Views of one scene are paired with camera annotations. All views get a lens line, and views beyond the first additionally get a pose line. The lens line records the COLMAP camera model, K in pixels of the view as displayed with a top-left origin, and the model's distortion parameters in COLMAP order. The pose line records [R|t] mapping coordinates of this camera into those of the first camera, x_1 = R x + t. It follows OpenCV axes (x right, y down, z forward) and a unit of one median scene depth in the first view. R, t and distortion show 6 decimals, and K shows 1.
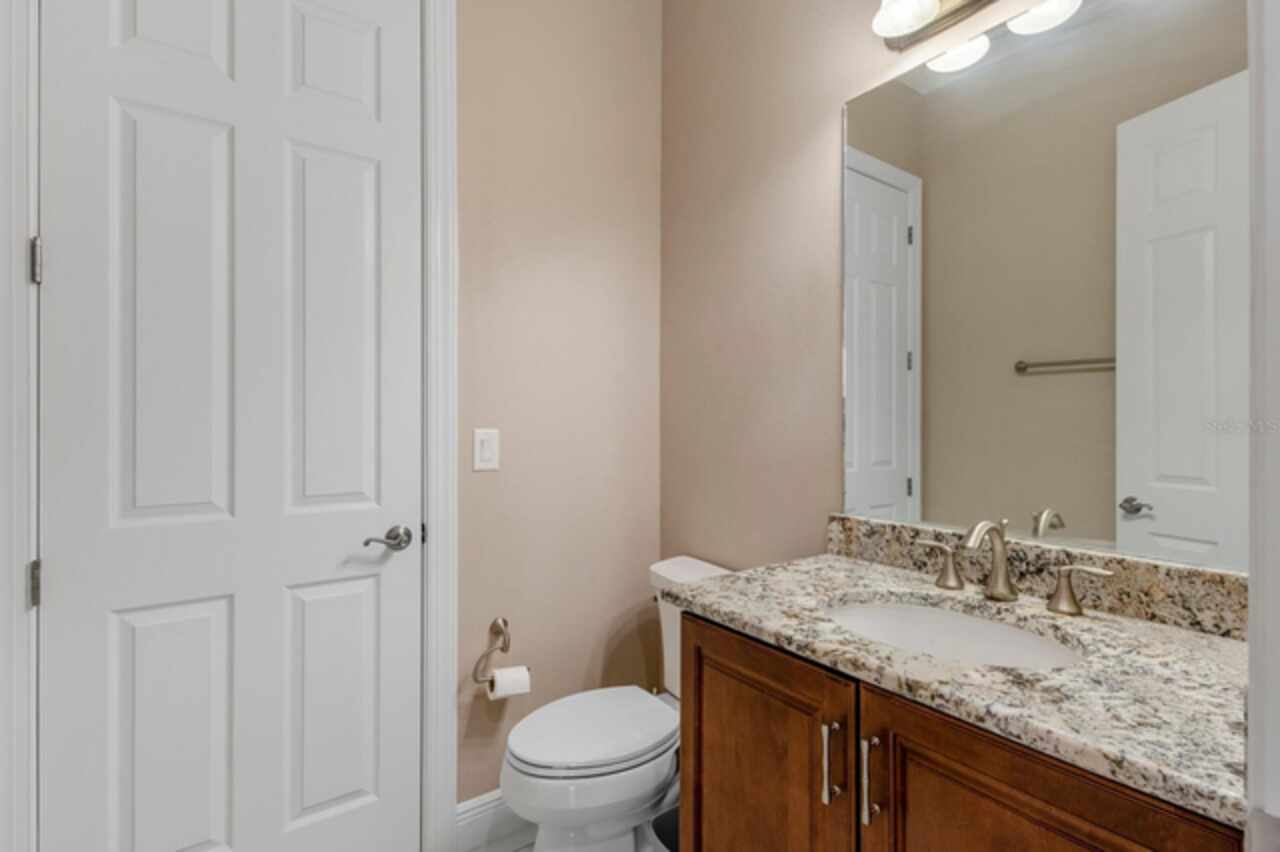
lens RADIAL K [[601.3, 0, 640.0], [0, 601.3, 426.0], [0, 0, 1]] dist [-0.001267, -0.000208]
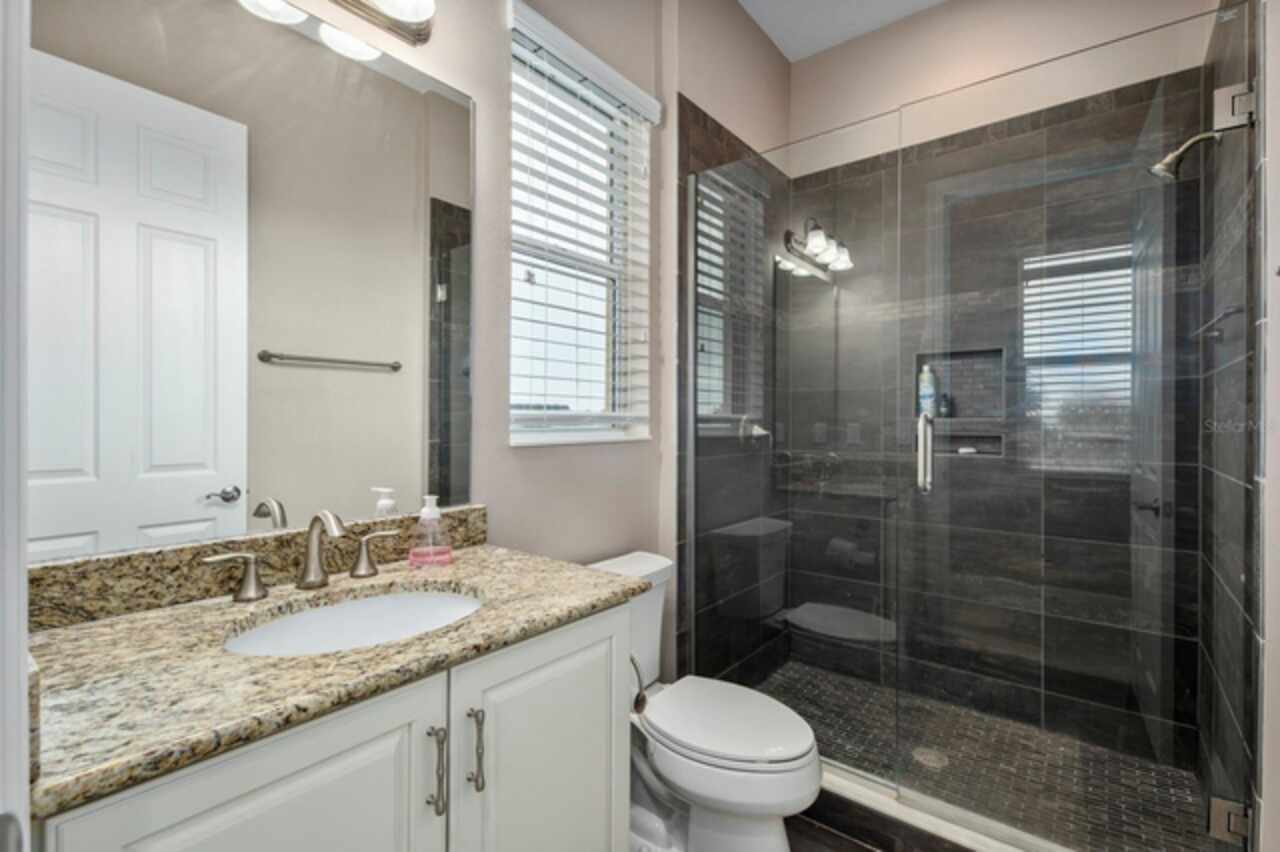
lens RADIAL K [[578.9, 0, 640.0], [0, 578.9, 426.0], [0, 0, 1]] dist [0.000817, 0.000110]
pose [[-0.260417, -0.006532, 0.965474, -0.485223], [-0.003157, 0.999978, 0.005914, 0.009346], [-0.965491, -0.001508, -0.260432, 0.728678]]
